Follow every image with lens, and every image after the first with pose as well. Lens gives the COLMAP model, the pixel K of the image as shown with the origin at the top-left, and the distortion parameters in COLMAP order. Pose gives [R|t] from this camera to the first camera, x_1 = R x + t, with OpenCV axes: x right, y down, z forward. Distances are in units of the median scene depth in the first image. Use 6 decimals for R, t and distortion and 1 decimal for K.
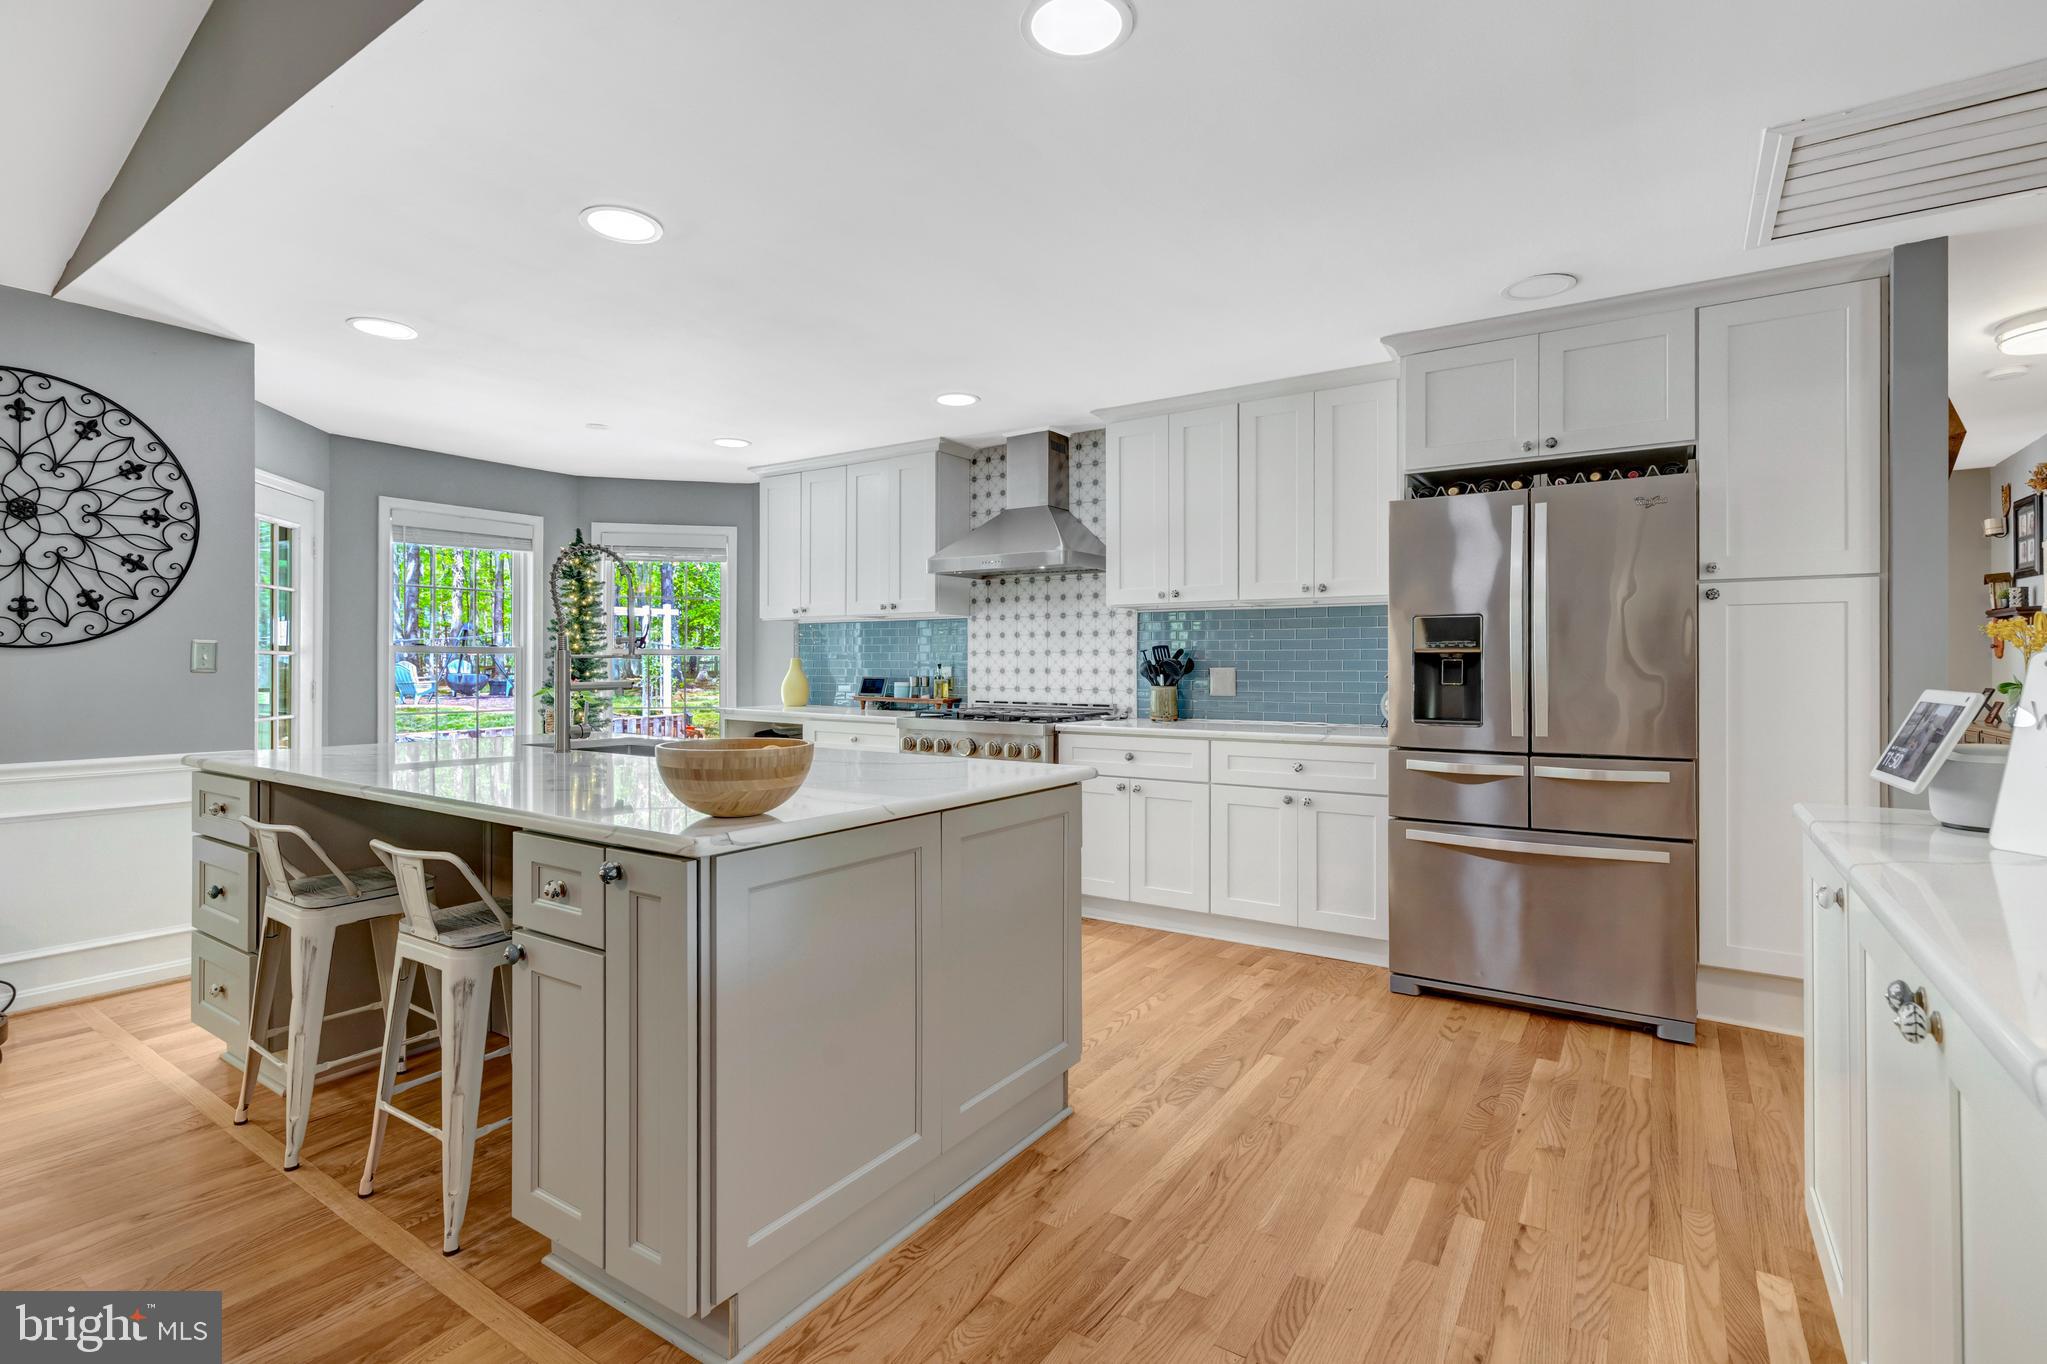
lens RADIAL K [[958.5, 0, 1012.1], [0, 958.5, 666.7], [0, 0, 1]] dist [-0.001615, 0.002720]
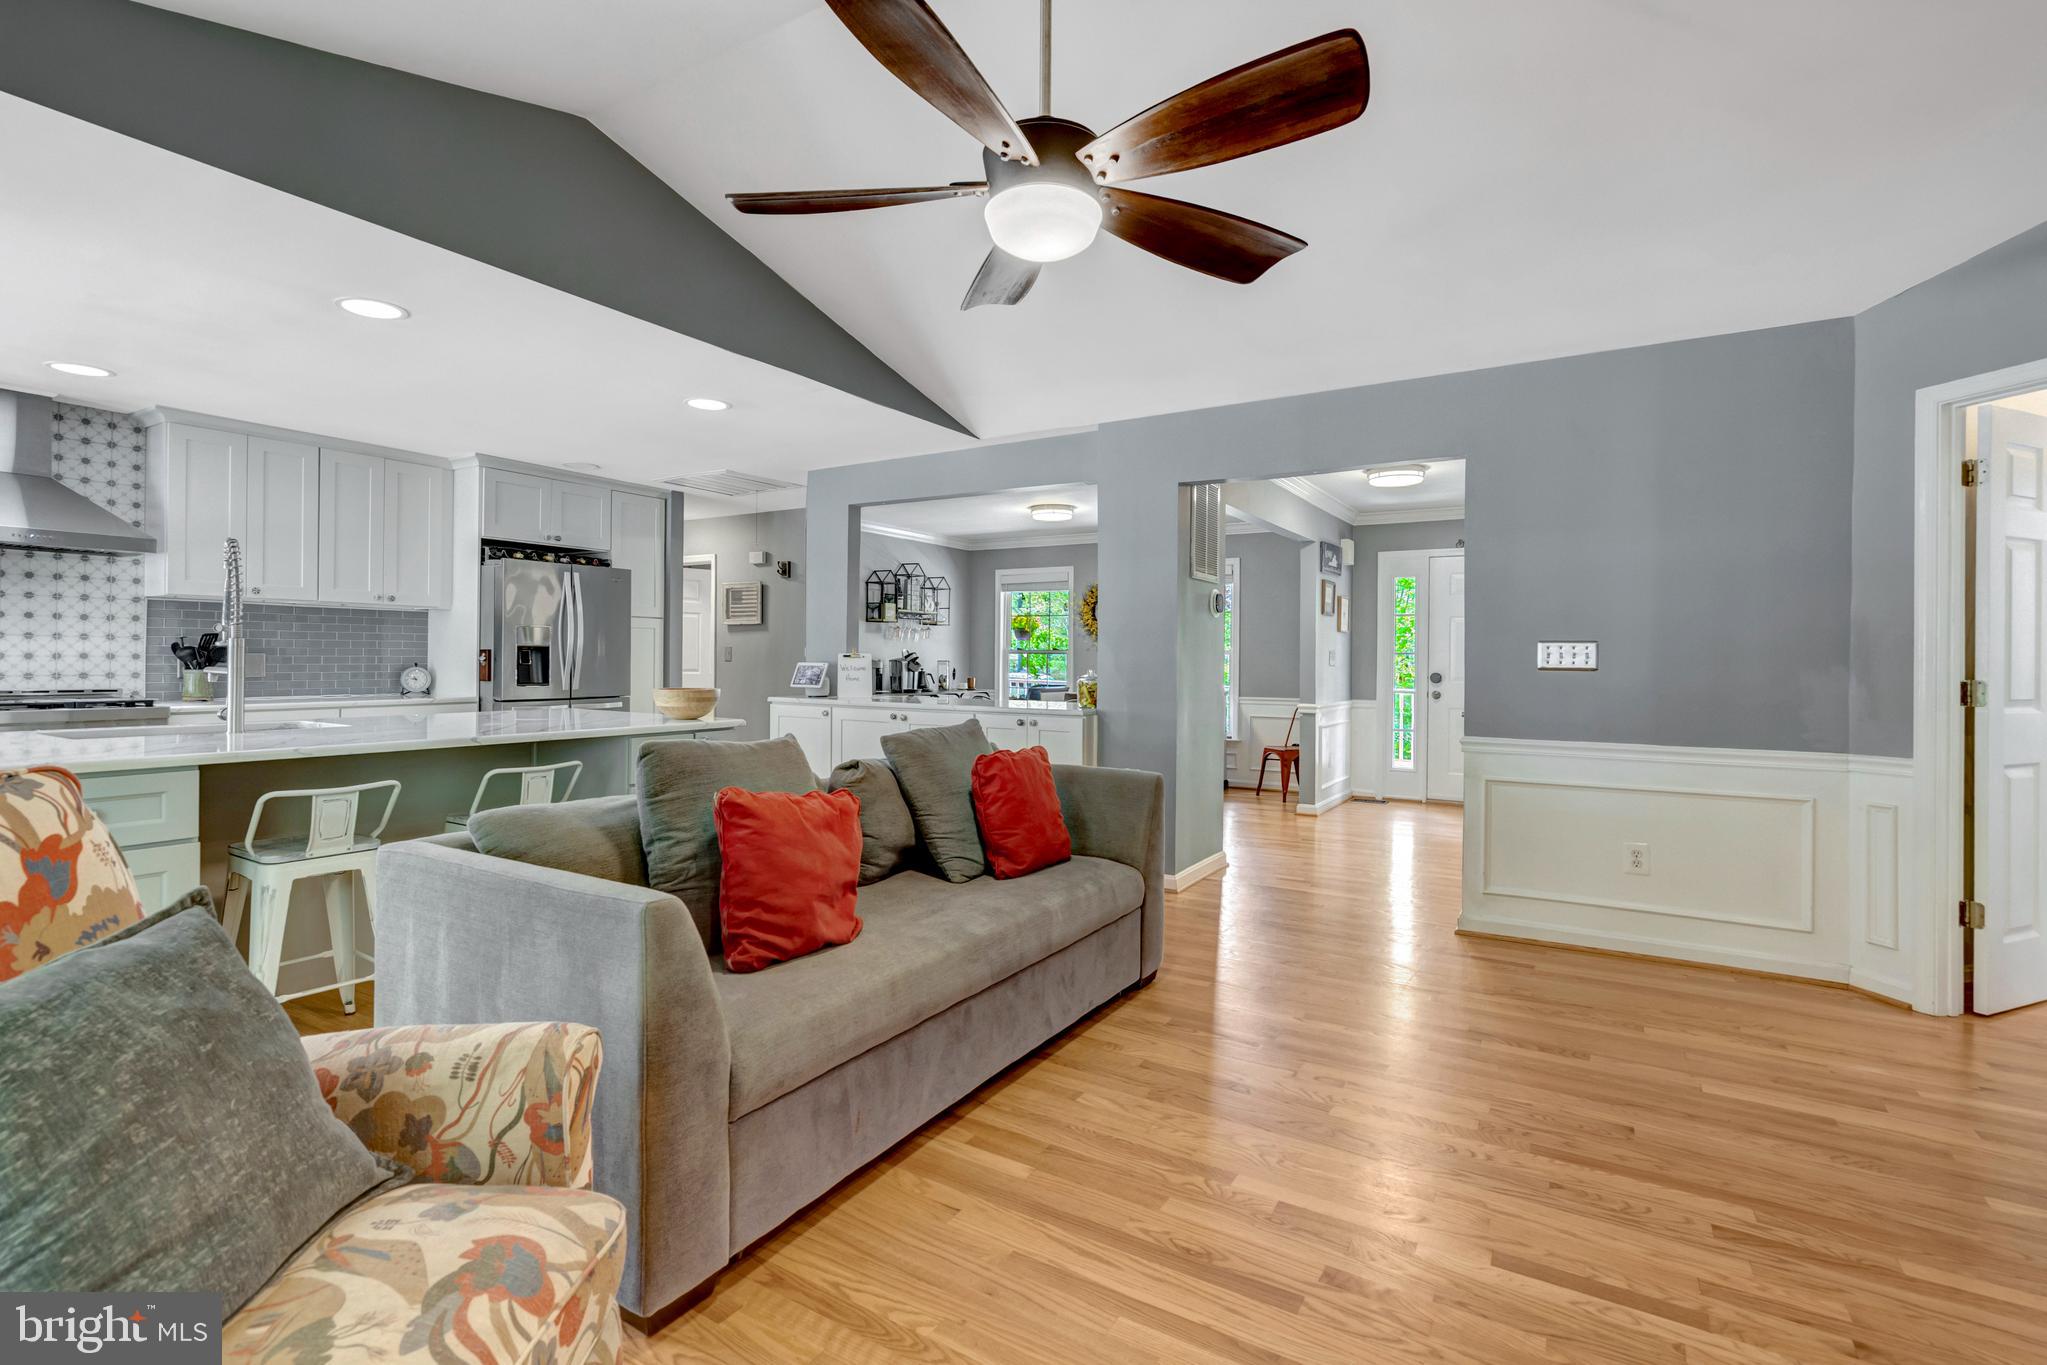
lens RADIAL K [[958.5, 0, 1043.6], [0, 958.5, 635.0], [0, 0, 1]] dist [-0.001615, 0.002720]
pose [[-0.070132, 0.020317, 0.997331, -1.340699], [-0.007558, 0.999753, -0.020898, -0.005059], [-0.997509, -0.009003, -0.069961, 0.144675]]
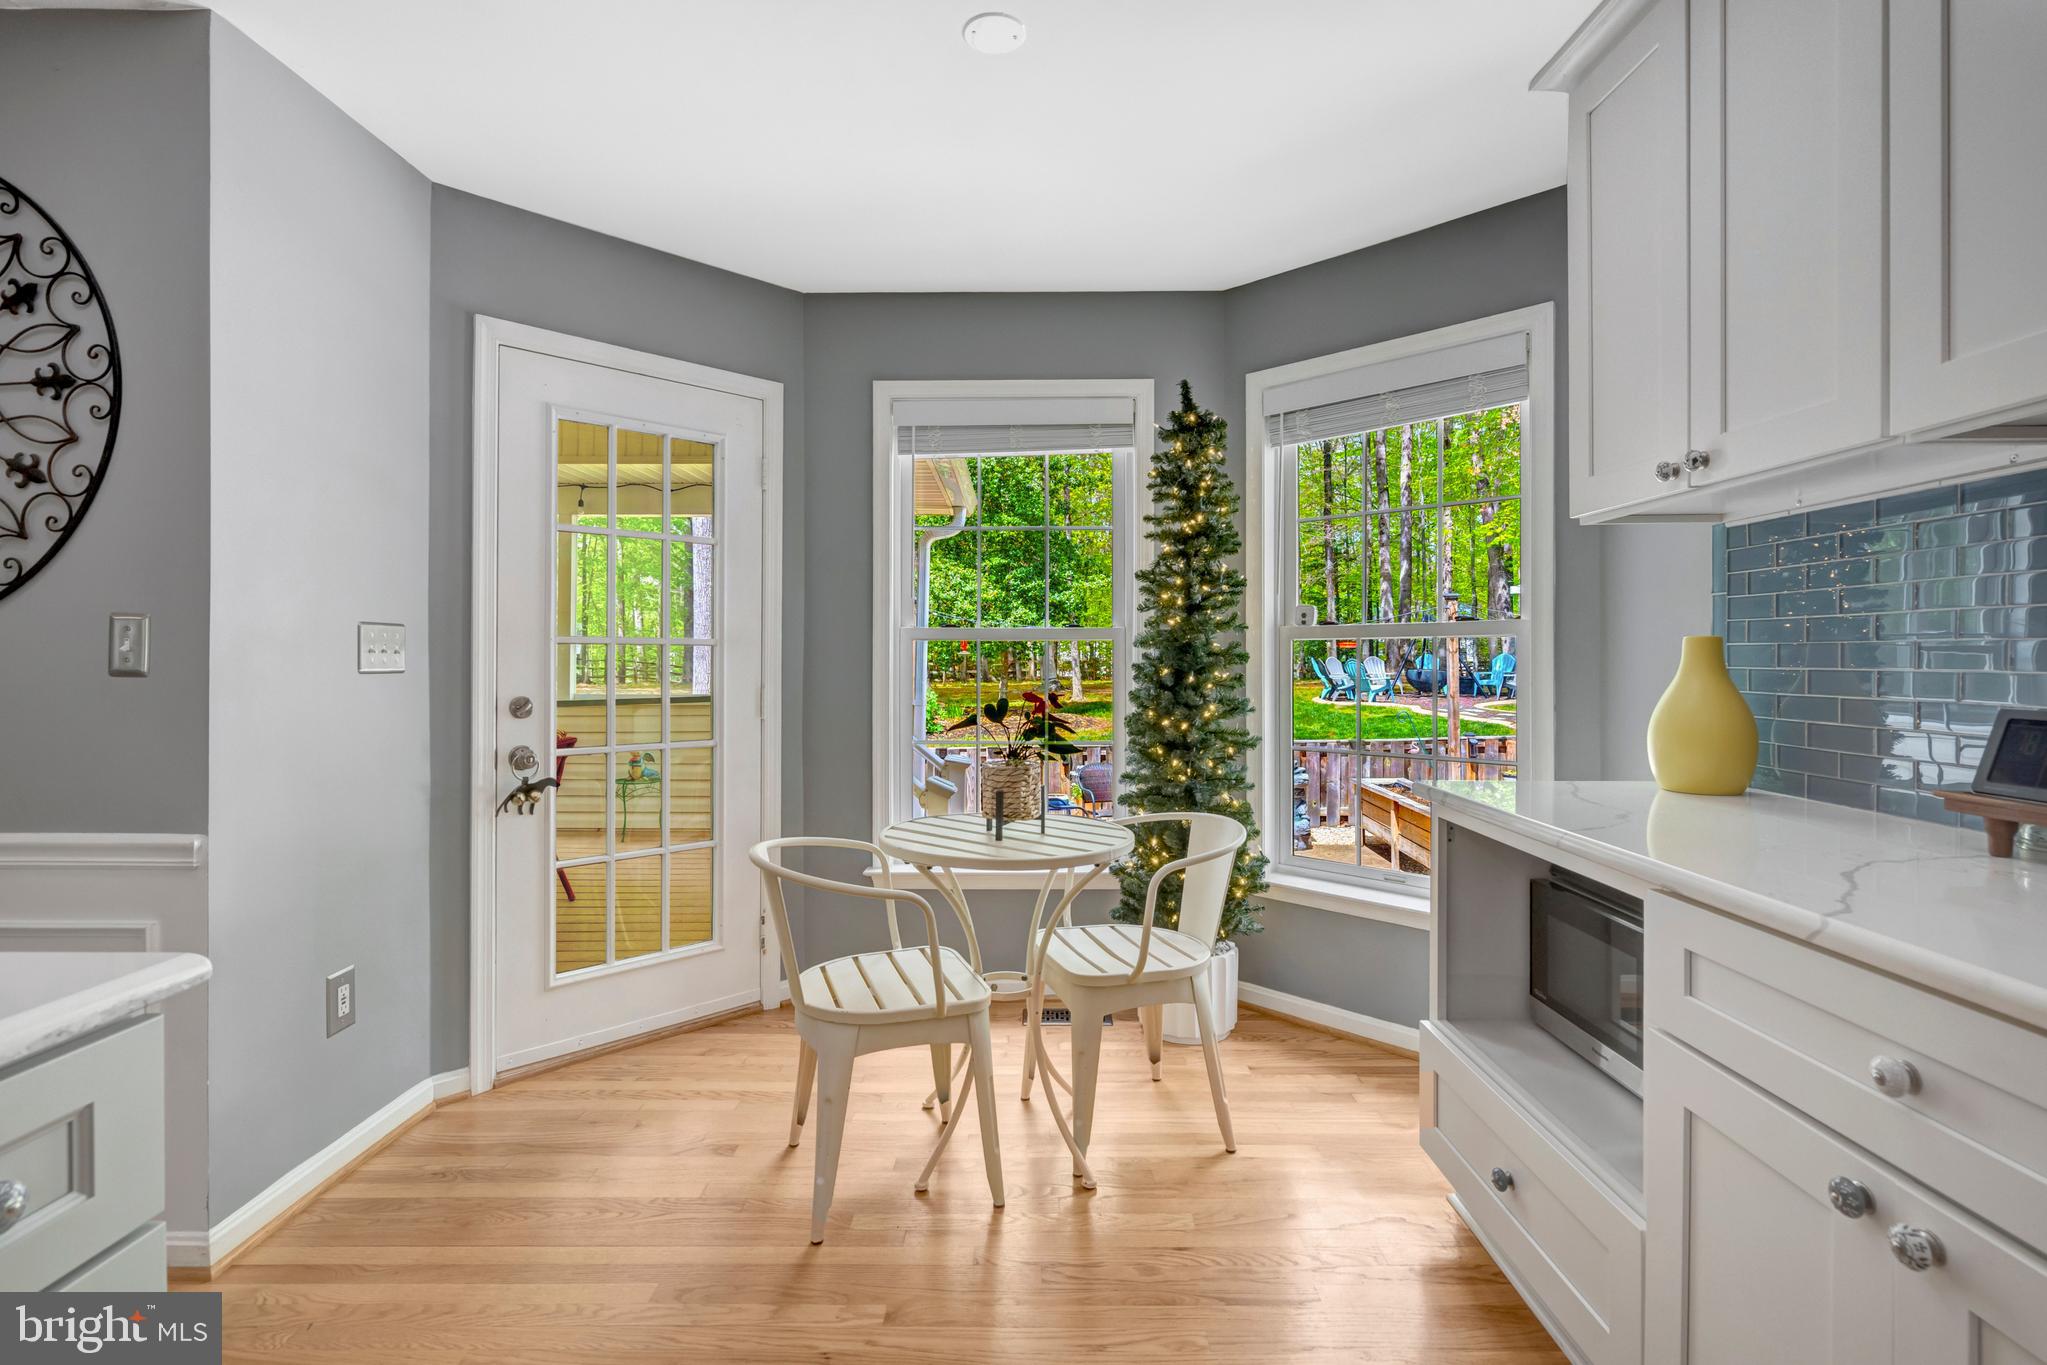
lens RADIAL K [[958.5, 0, 1023.3], [0, 958.5, 661.4], [0, 0, 1]] dist [-0.001615, 0.002720]
pose [[0.551702, -0.000917, -0.834041, -0.155627], [-0.000557, 0.999999, -0.001468, -0.000925], [0.834041, 0.001274, 0.551701, 1.127158]]
